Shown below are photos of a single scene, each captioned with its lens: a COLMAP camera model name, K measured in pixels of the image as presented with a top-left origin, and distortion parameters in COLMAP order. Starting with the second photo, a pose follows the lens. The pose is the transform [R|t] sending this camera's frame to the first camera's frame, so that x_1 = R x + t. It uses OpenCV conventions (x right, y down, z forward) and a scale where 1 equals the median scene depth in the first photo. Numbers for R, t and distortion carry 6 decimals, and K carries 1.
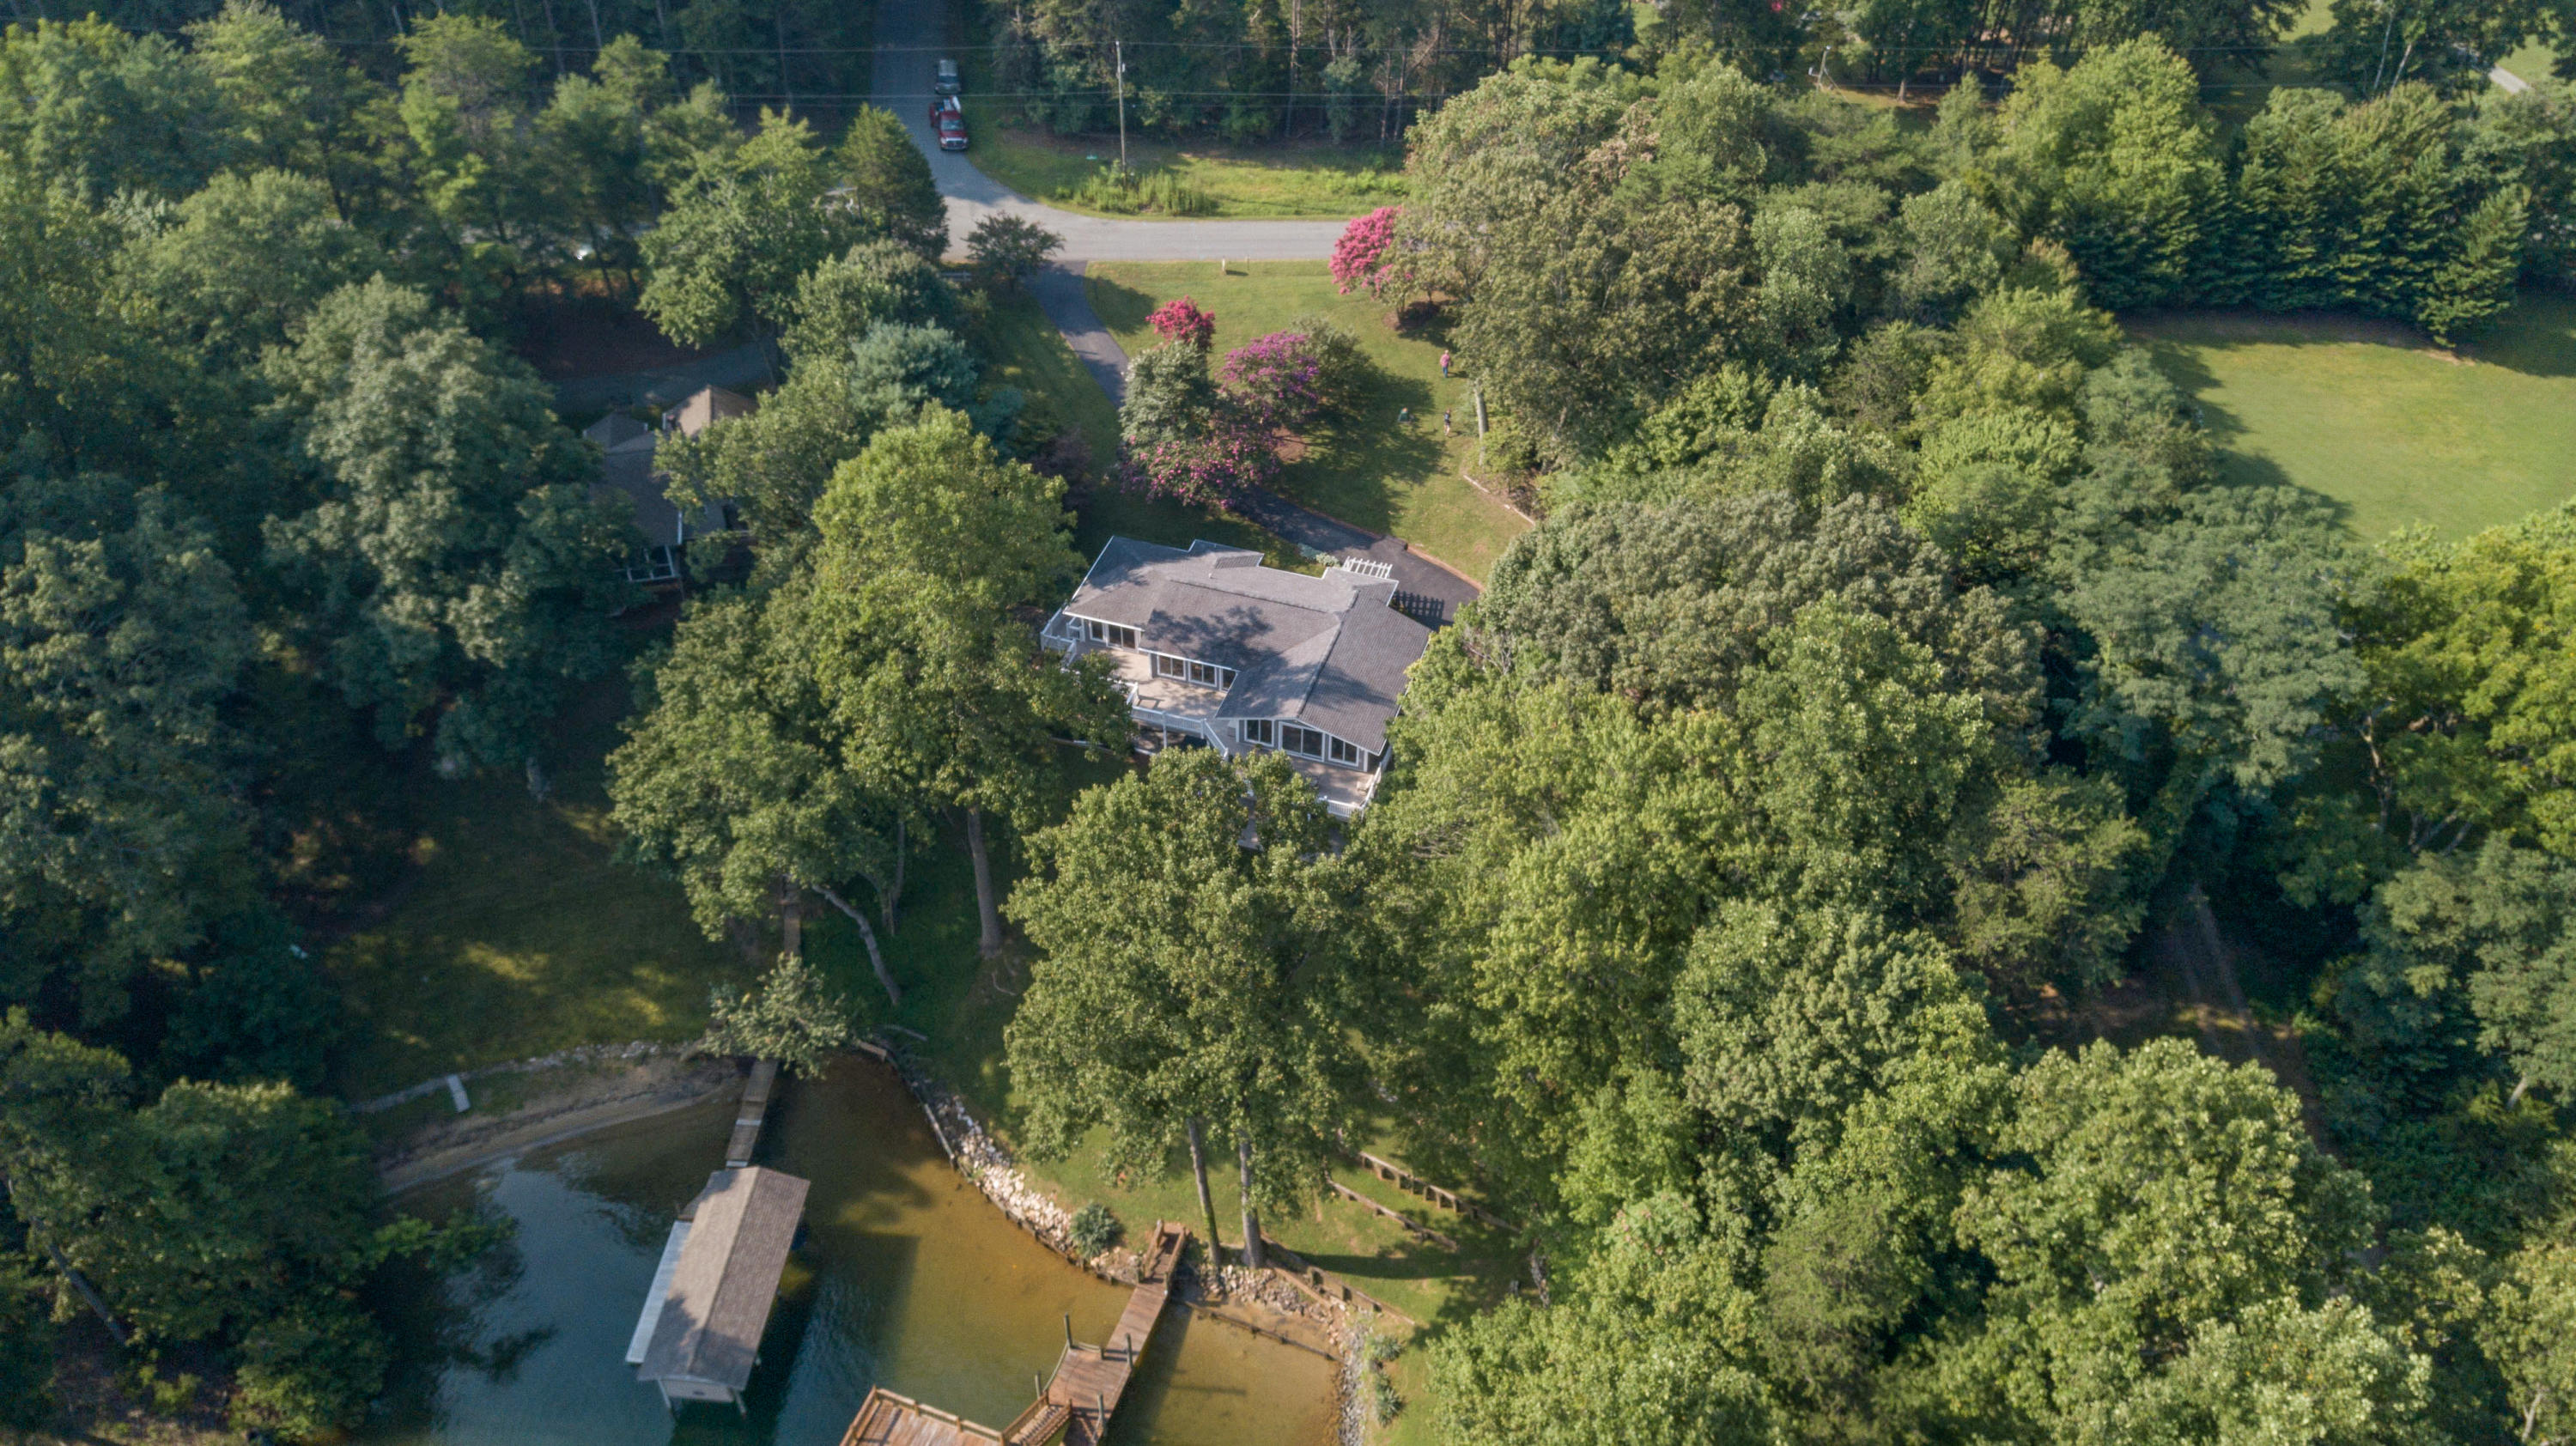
lens RADIAL K [[1991.0, 0, 1274.9], [0, 1991.0, 754.9], [0, 0, 1]] dist [0.002135, 0.004041]
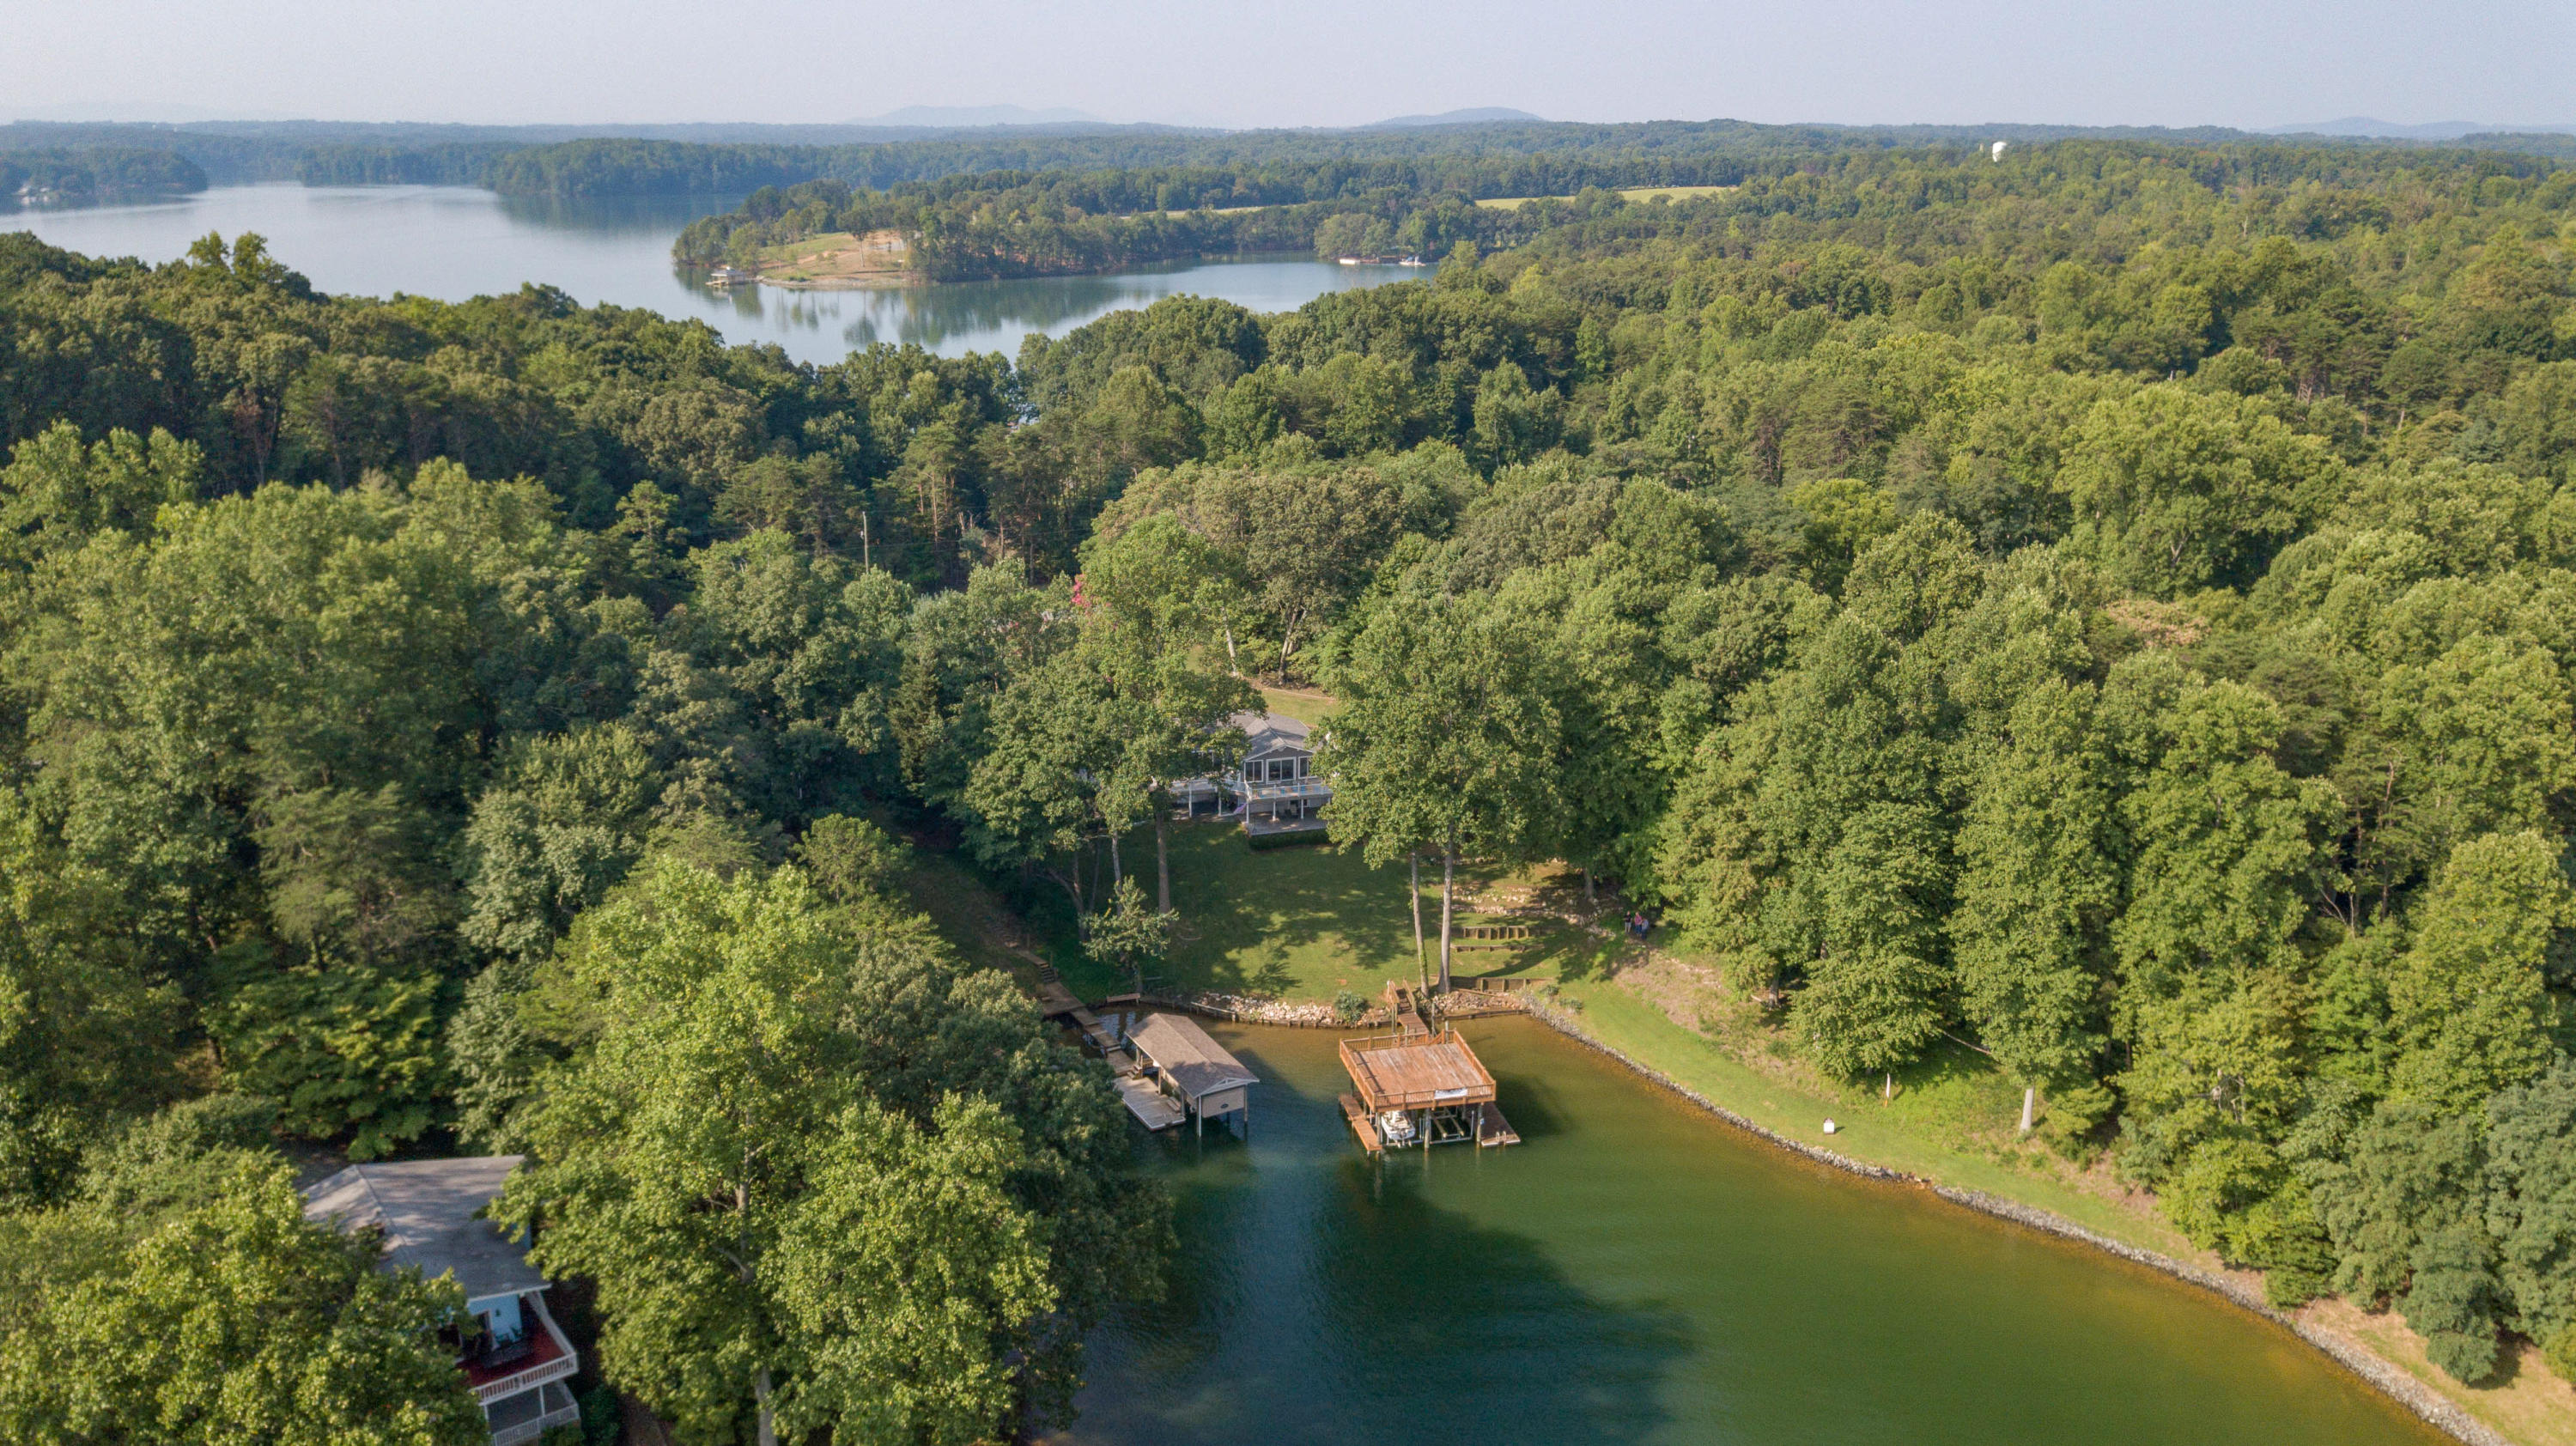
lens RADIAL K [[1896.2, 0, 1278.3], [0, 1896.2, 759.0], [0, 0, 1]] dist [0.041655, -0.089961]
pose [[0.825269, -0.183349, 0.534148, -0.852932], [0.379986, 0.879984, -0.285025, 0.449825], [-0.417782, 0.438191, 0.795893, -0.218188]]
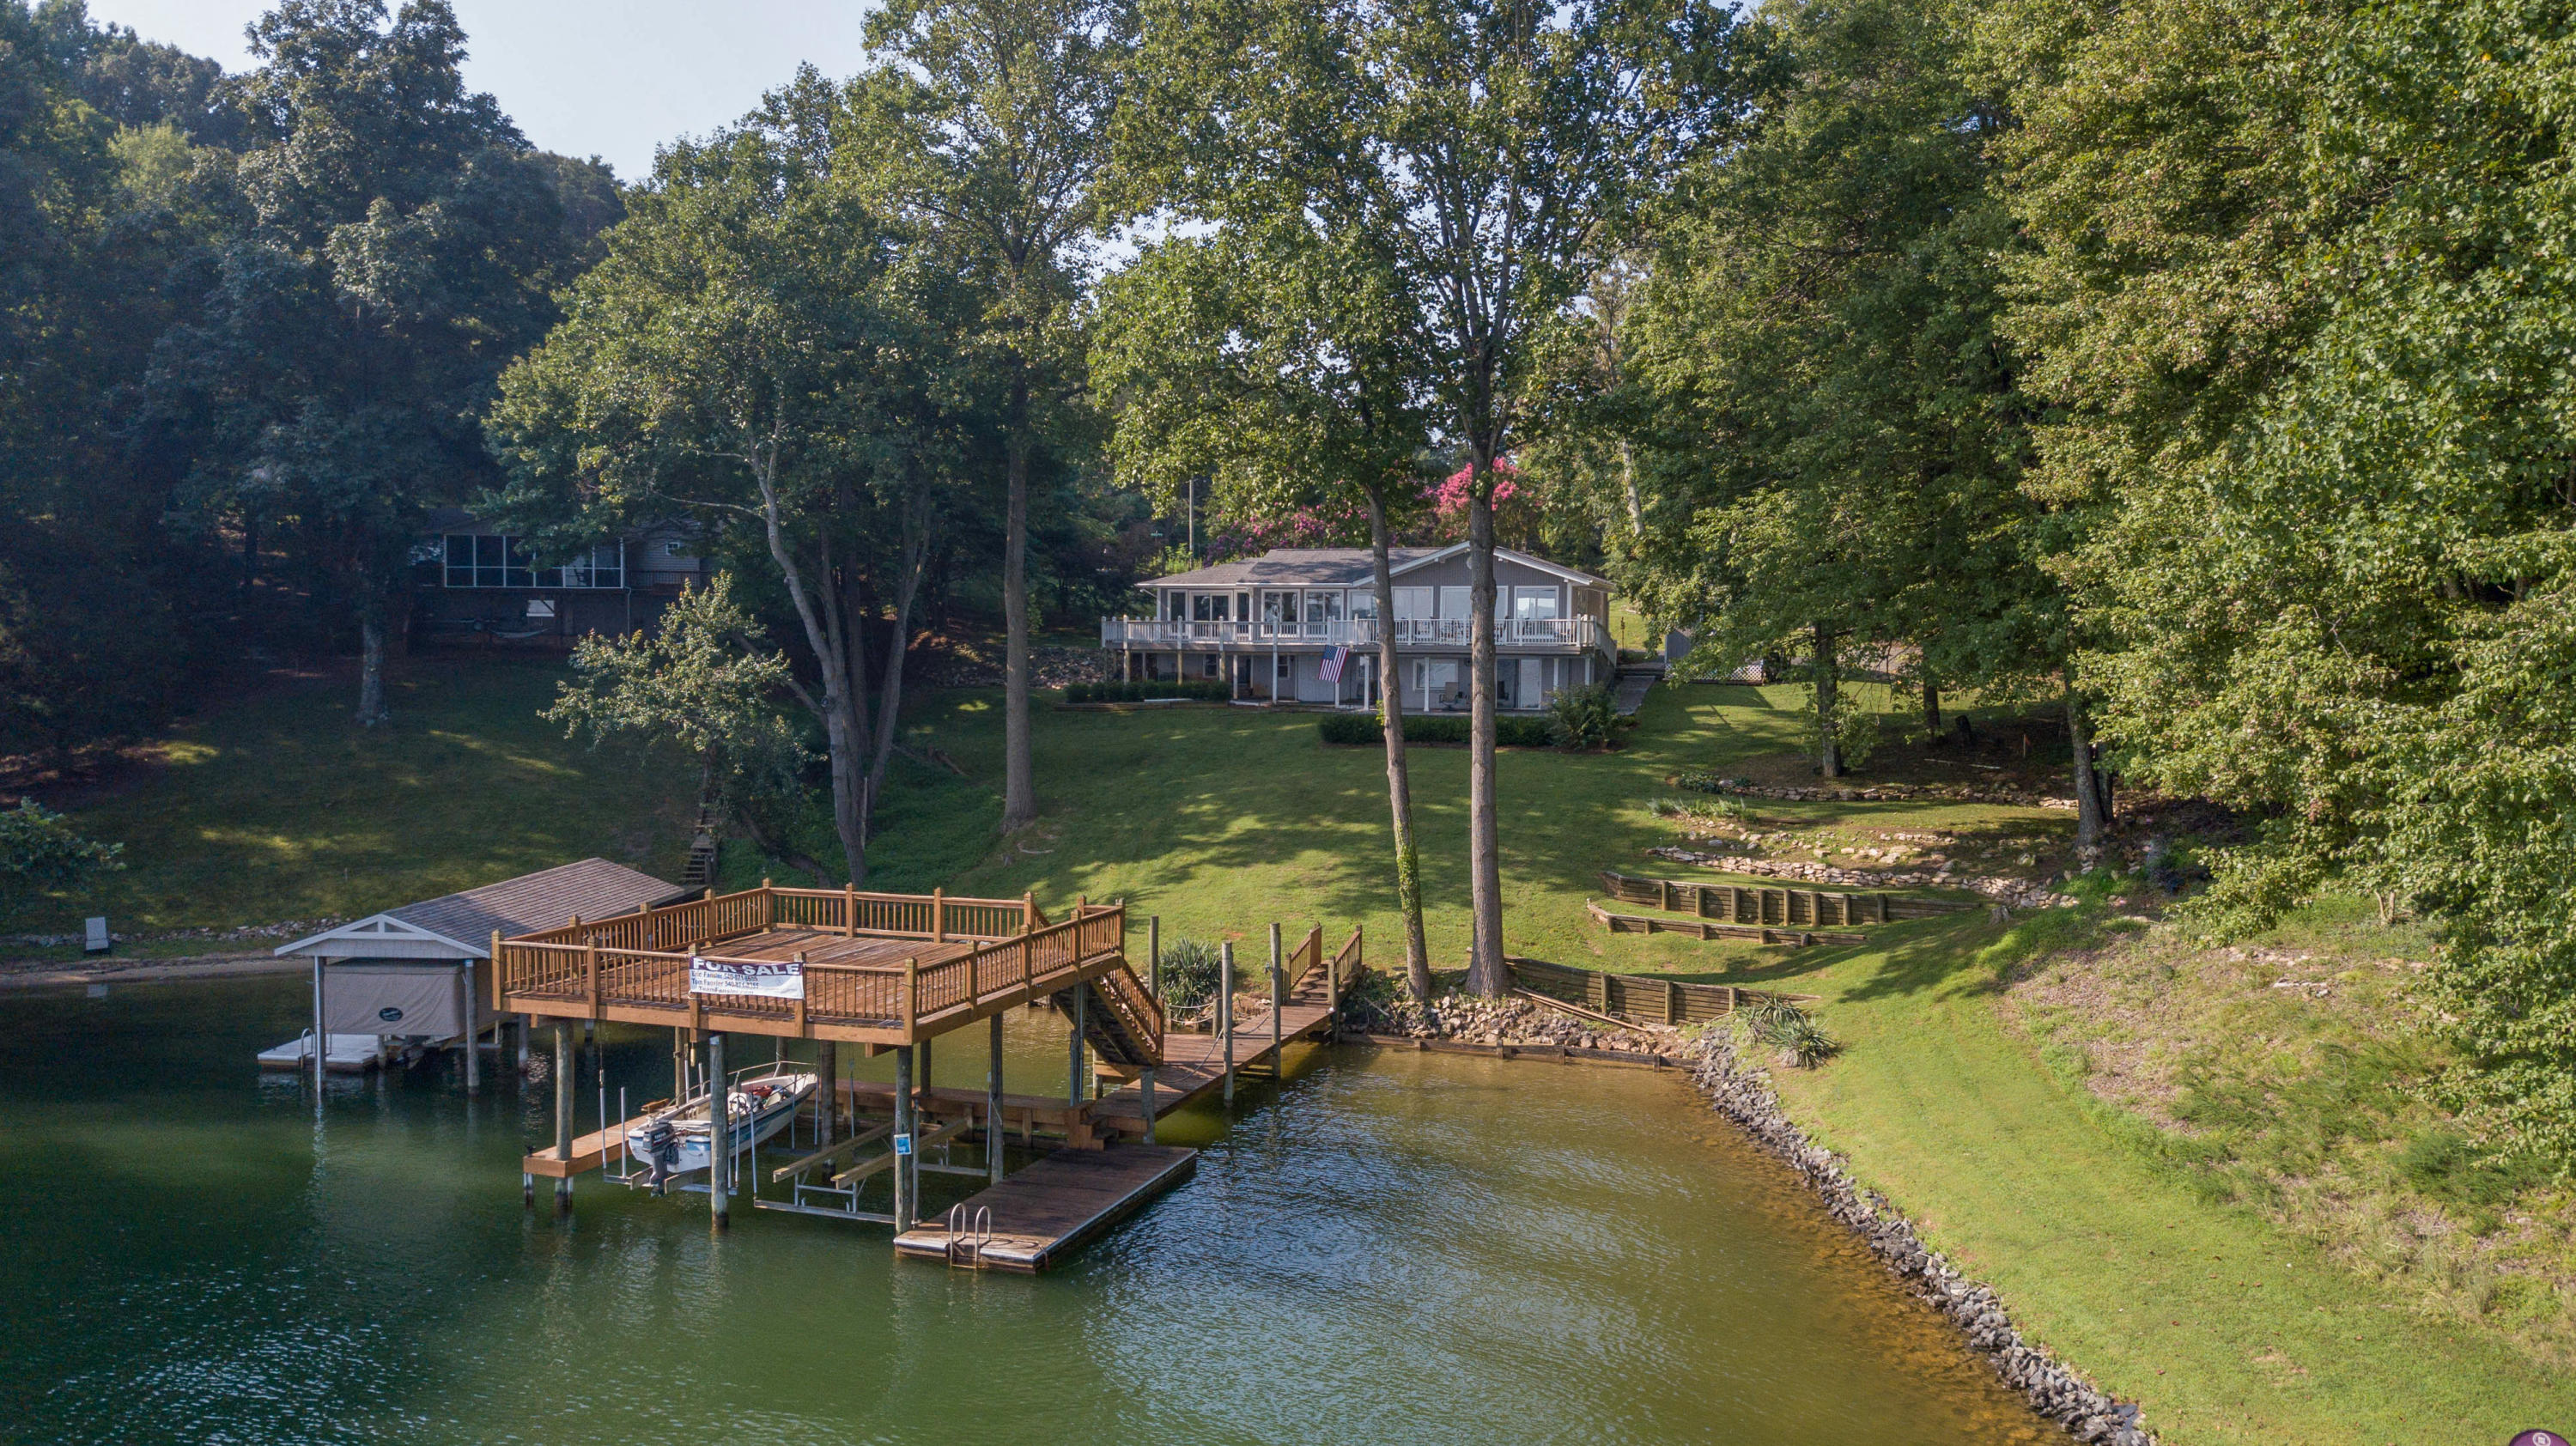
lens RADIAL K [[1938.6, 0, 1276.8], [0, 1938.6, 787.4], [0, 0, 1]] dist [0.009153, 0.002997]
pose [[0.999419, -0.020316, 0.027356, -0.081828], [0.032691, 0.798190, -0.601519, 0.500349], [-0.009615, 0.602064, 0.798390, 0.520485]]
